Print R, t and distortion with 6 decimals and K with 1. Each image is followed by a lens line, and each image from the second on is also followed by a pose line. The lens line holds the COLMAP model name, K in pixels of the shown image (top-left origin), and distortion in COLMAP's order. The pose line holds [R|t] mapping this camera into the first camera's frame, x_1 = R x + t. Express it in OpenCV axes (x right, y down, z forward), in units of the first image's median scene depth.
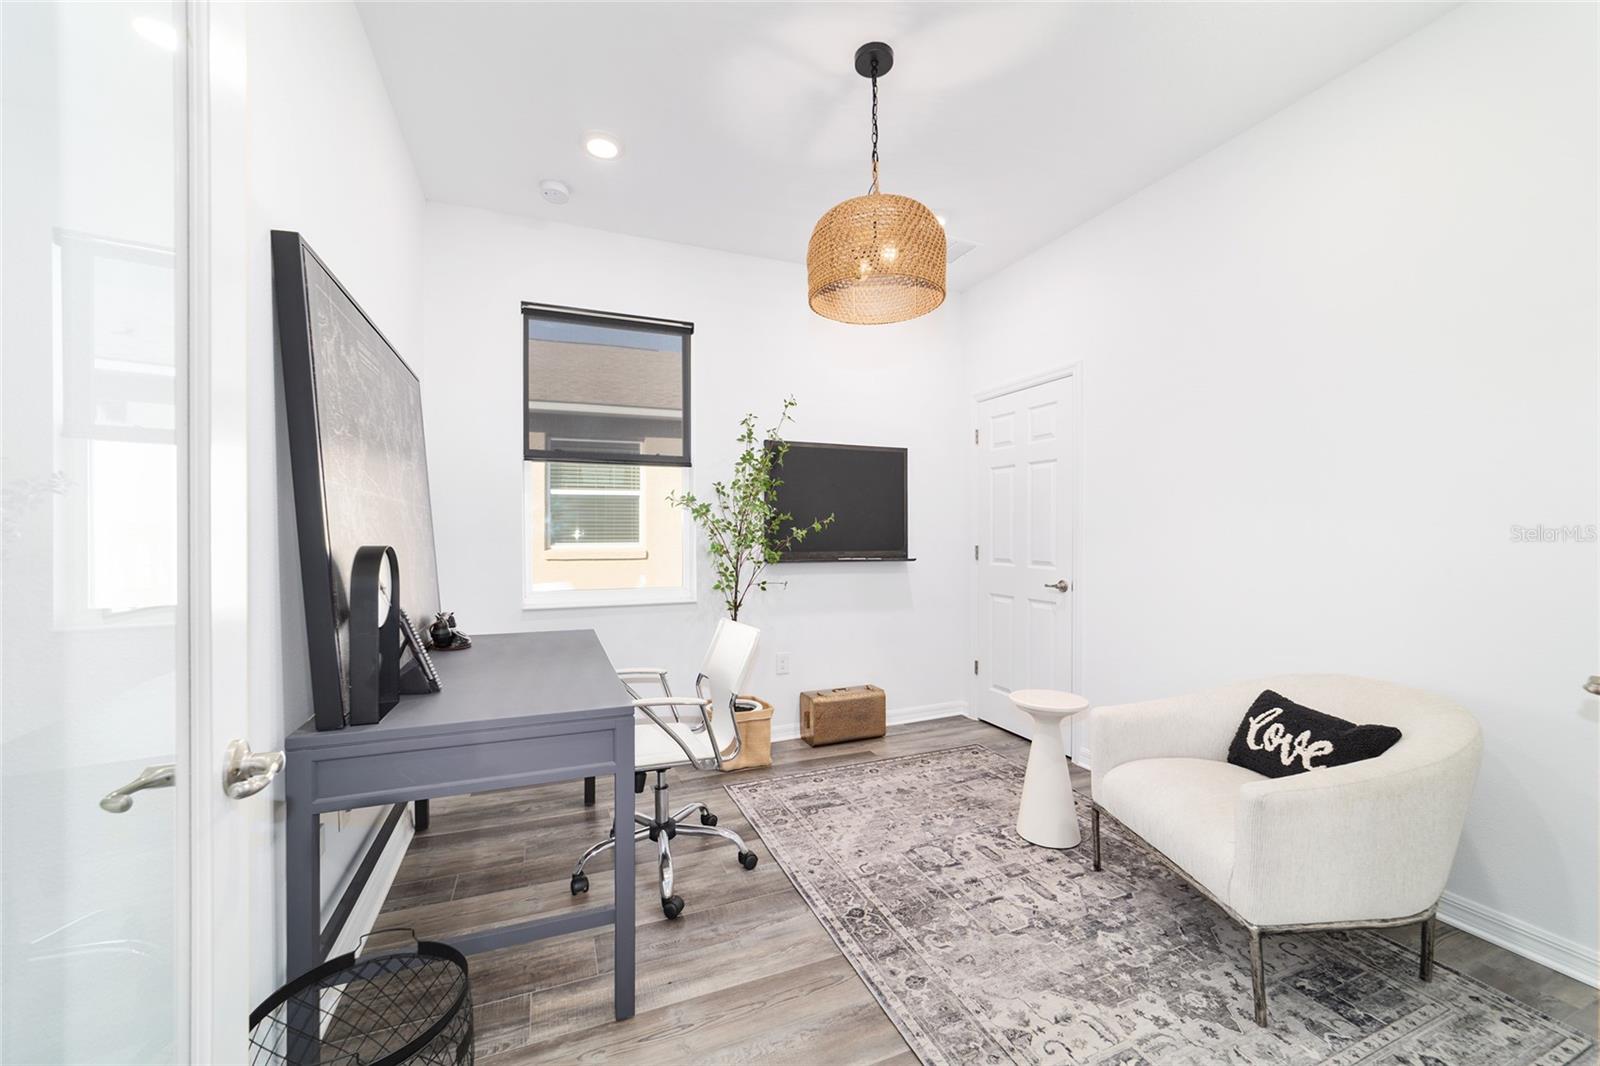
lens RADIAL K [[616.1, 0, 792.1], [0, 616.1, 532.3], [0, 0, 1]] dist [-0.005340, 0.003085]
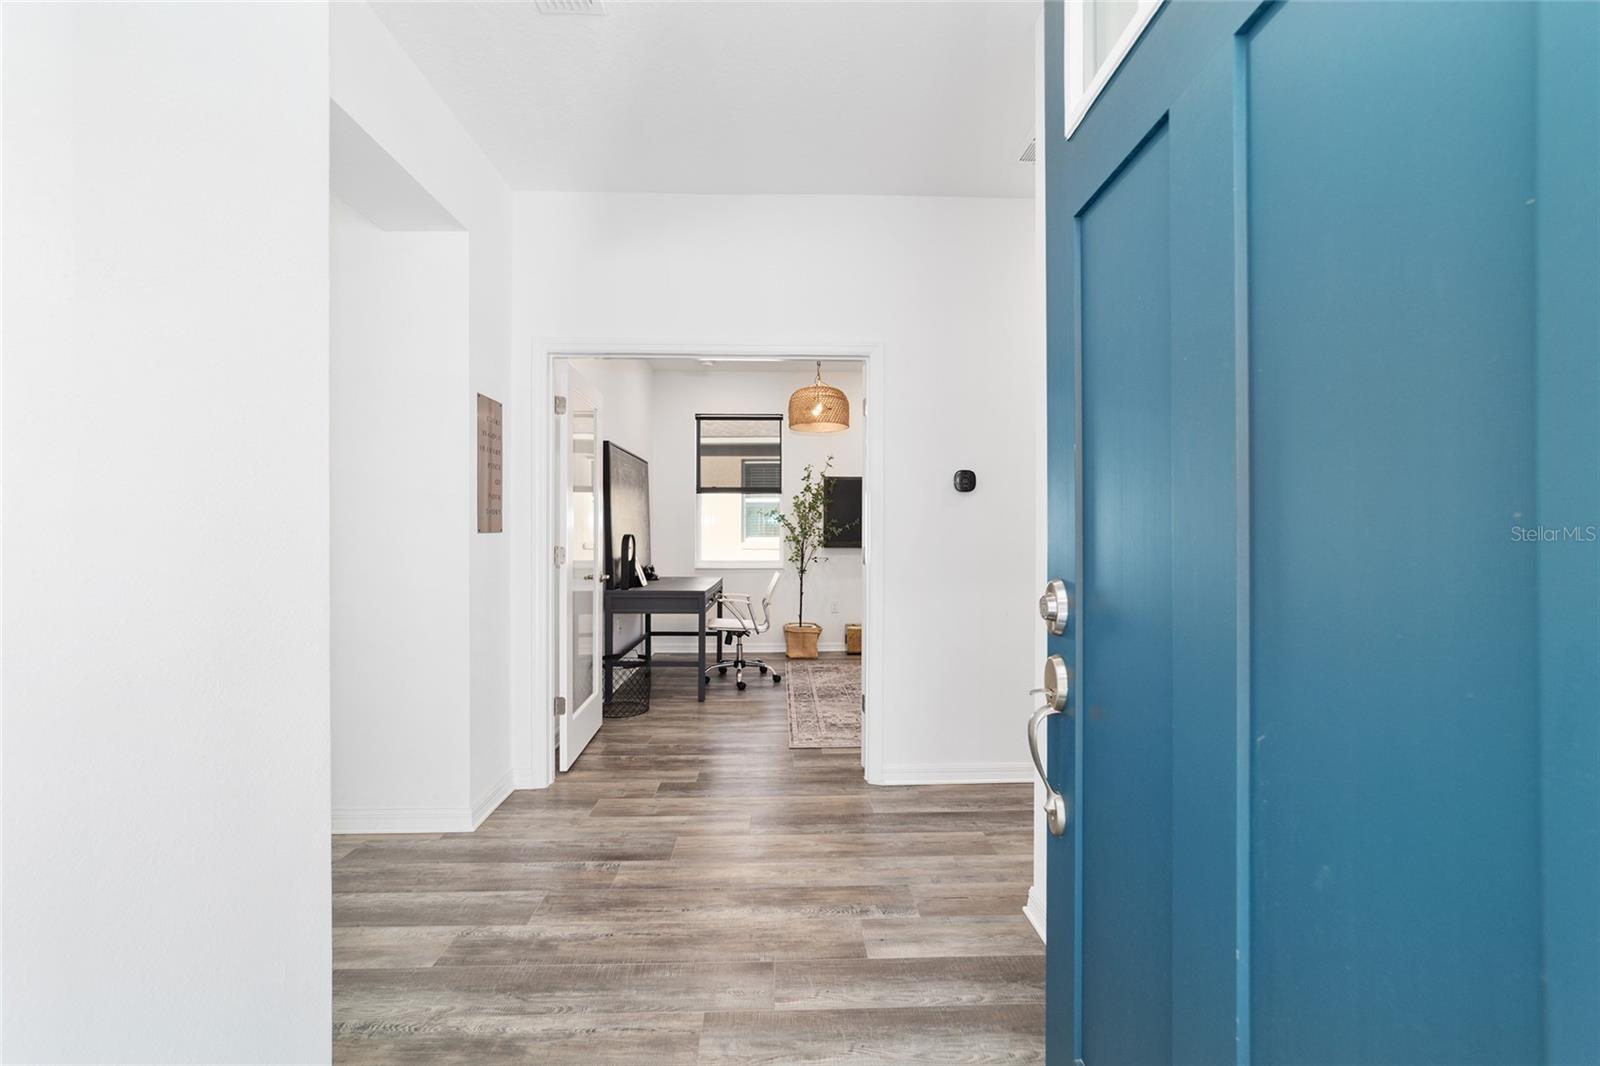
lens RADIAL K [[616.1, 0, 795.2], [0, 616.1, 535.2], [0, 0, 1]] dist [-0.005340, 0.003085]
pose [[0.936697, 0.010109, -0.349994, 0.544458], [-0.006546, 0.999914, 0.011360, -0.004864], [0.350079, -0.008350, 0.936683, -0.732217]]
